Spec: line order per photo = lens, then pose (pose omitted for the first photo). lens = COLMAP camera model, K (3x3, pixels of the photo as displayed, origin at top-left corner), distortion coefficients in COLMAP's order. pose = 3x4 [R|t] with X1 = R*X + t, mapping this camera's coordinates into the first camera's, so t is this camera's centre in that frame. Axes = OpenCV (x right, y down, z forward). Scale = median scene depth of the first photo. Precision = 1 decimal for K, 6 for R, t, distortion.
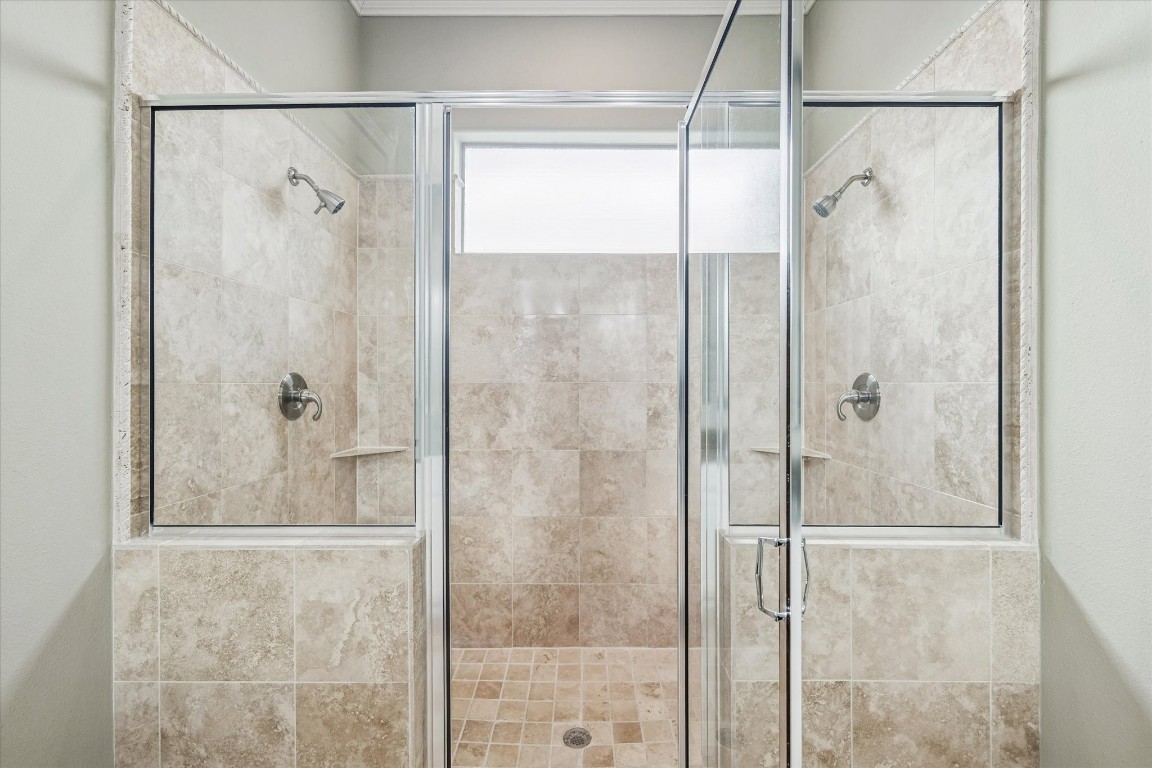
lens RADIAL K [[487.0, 0, 579.5], [0, 487.0, 380.3], [0, 0, 1]] dist [0.002402, 0.000301]
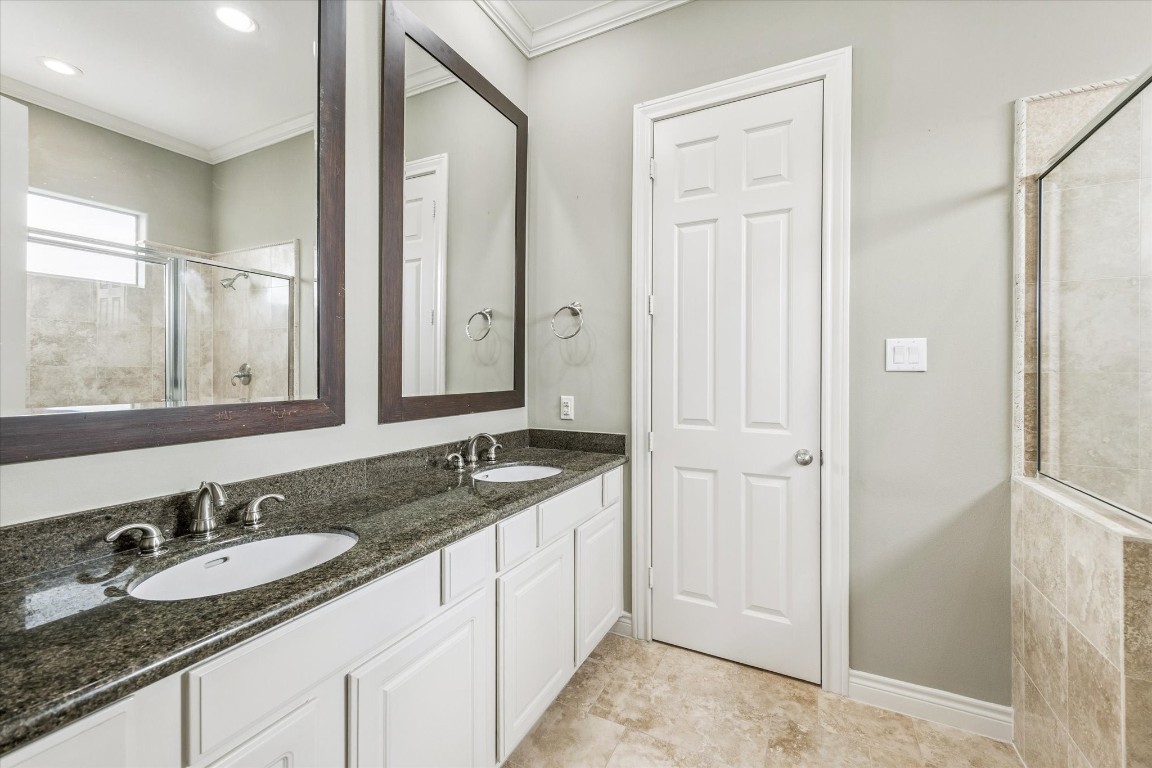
lens RADIAL K [[487.0, 0, 575.8], [0, 487.0, 376.1], [0, 0, 1]] dist [0.002402, 0.000301]
pose [[-0.453387, 0.006554, -0.891290, 1.030122], [0.000347, 0.999974, 0.007177, 0.007002], [0.891314, 0.002945, -0.453378, 0.454122]]
